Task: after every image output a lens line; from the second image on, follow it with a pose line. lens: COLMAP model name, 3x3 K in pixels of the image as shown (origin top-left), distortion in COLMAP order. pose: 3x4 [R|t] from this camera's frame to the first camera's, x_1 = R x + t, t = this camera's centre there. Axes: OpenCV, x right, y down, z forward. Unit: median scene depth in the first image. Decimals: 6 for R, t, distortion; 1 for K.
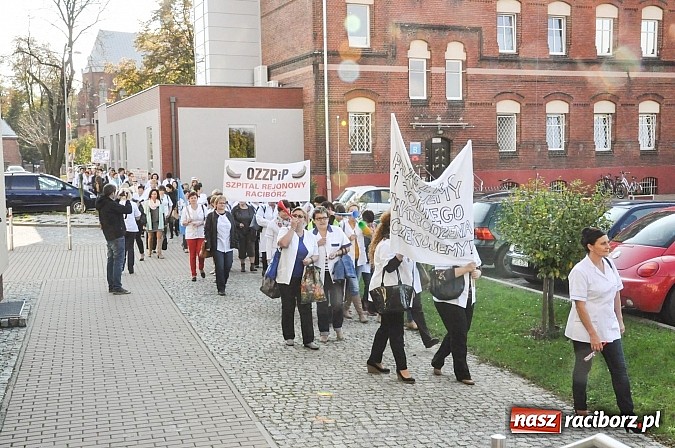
lens RADIAL K [[784.8, 0, 337.5], [0, 784.8, 224.0], [0, 0, 1]] dist [0.051685, -0.007982]
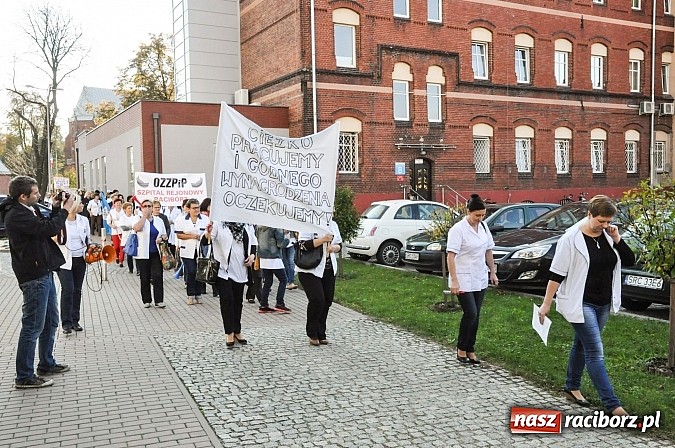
lens RADIAL K [[617.5, 0, 337.5], [0, 617.5, 224.0], [0, 0, 1]] dist [-0.008967, 0.011749]
pose [[0.995223, -0.009827, 0.097130, -0.055710], [0.012937, 0.999422, -0.031435, -0.001298], [-0.096765, 0.032541, 0.994775, 0.210061]]
